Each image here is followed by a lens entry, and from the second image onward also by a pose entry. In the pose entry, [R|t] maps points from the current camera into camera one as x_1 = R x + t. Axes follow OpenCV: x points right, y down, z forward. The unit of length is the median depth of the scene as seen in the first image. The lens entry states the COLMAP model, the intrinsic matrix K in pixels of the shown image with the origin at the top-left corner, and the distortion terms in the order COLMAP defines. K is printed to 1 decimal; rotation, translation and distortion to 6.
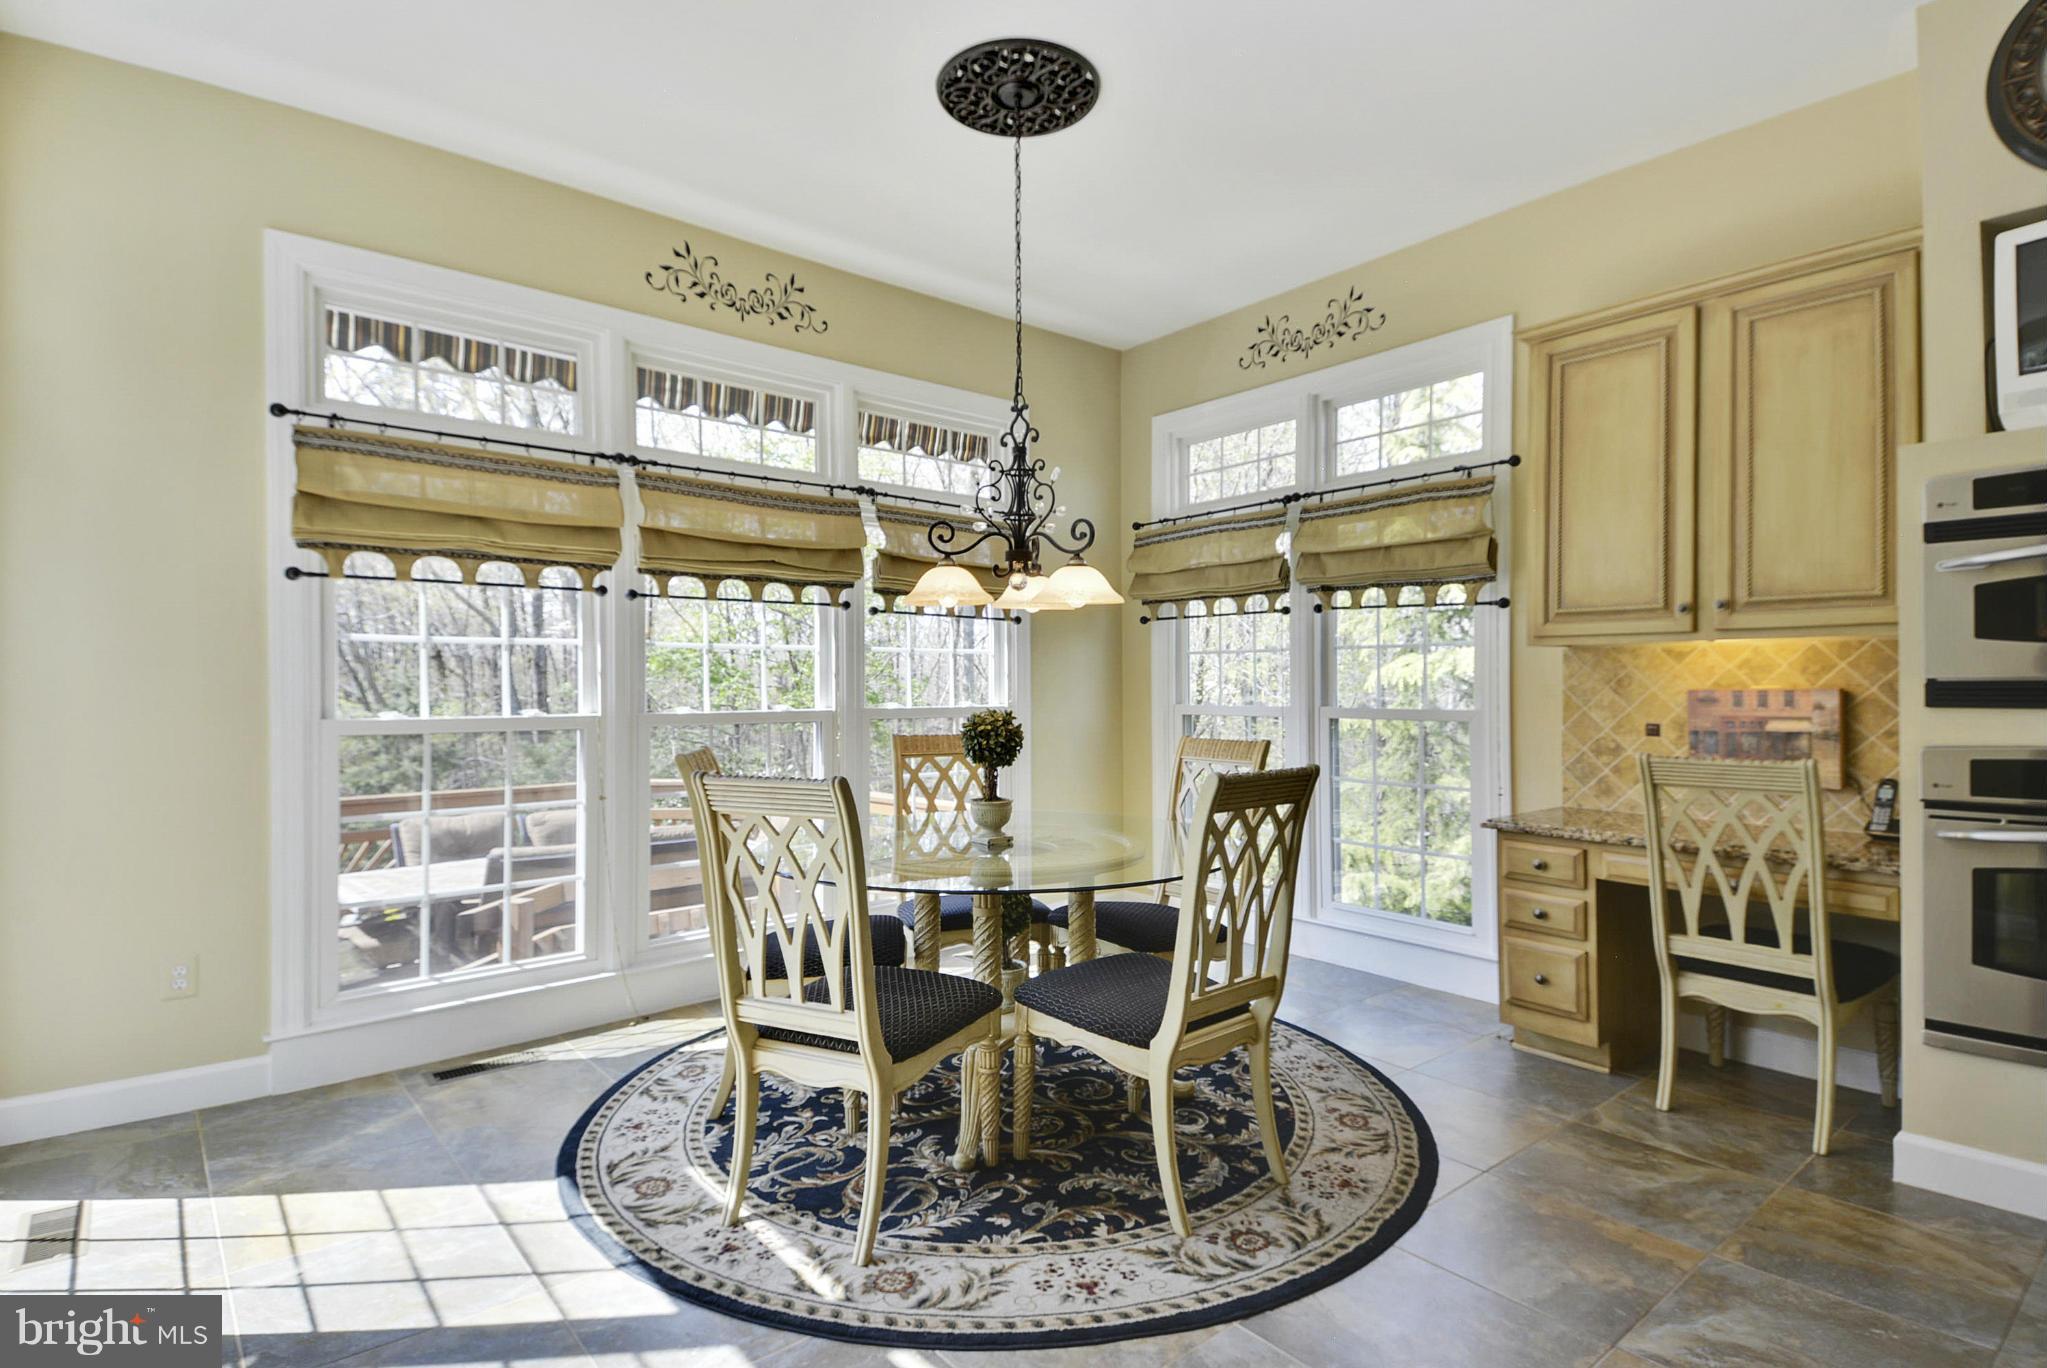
lens RADIAL K [[1069.5, 0, 1014.5], [0, 1069.5, 684.7], [0, 0, 1]] dist [0.170270, -0.140909]
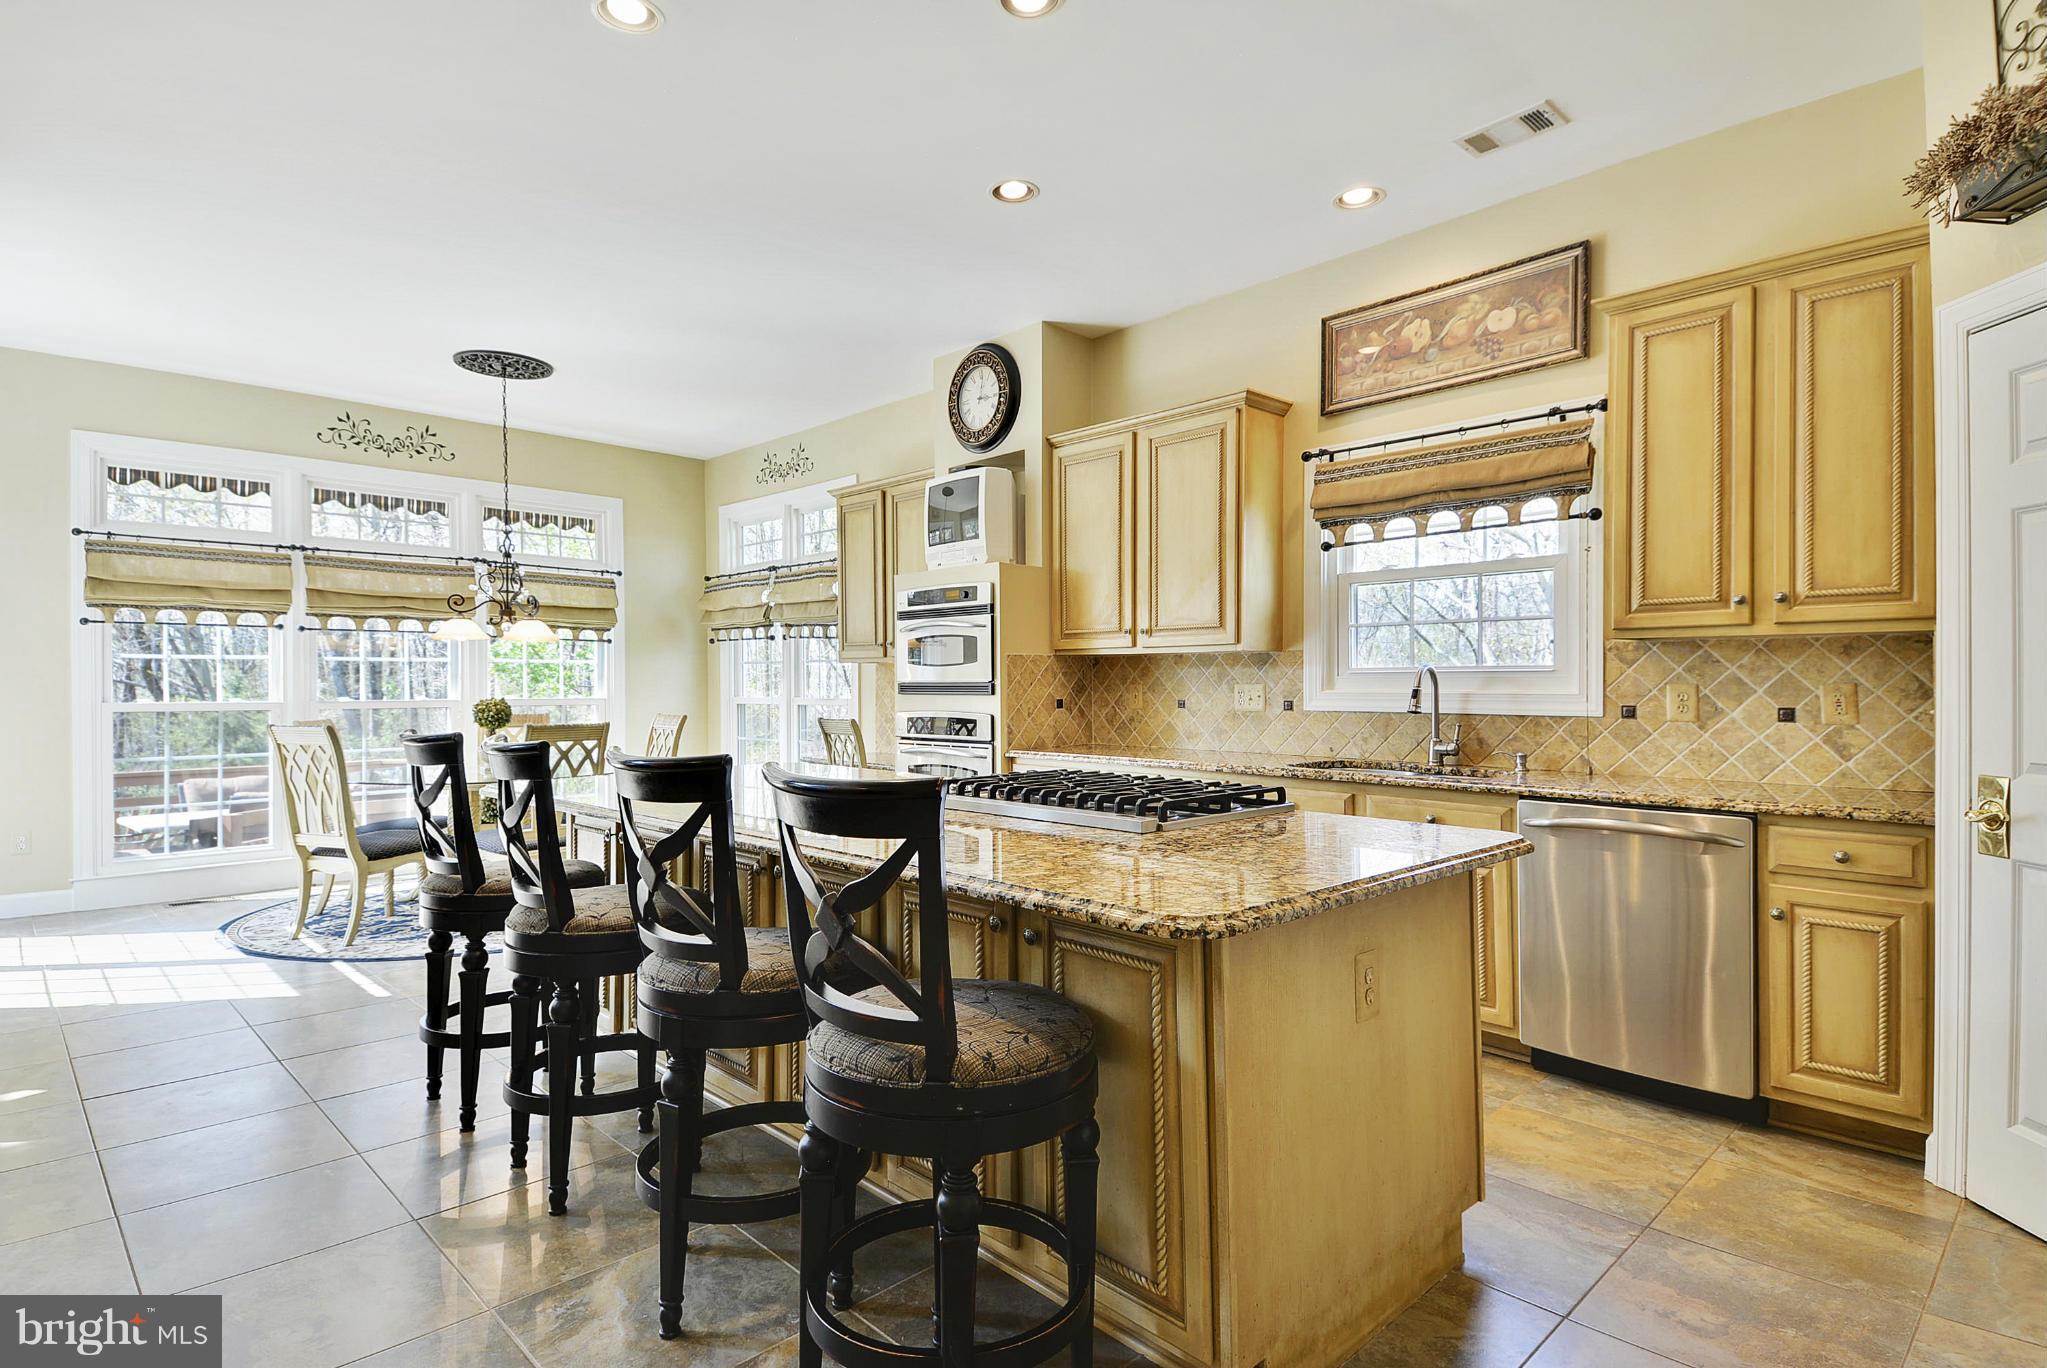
lens RADIAL K [[1069.5, 0, 1014.5], [0, 1069.5, 684.7], [0, 0, 1]] dist [0.170270, -0.140909]
pose [[0.997275, 0.000005, 0.073771, 0.612194], [-0.000151, 0.999998, 0.001971, -0.002292], [-0.073770, -0.001977, 0.997273, -0.781714]]
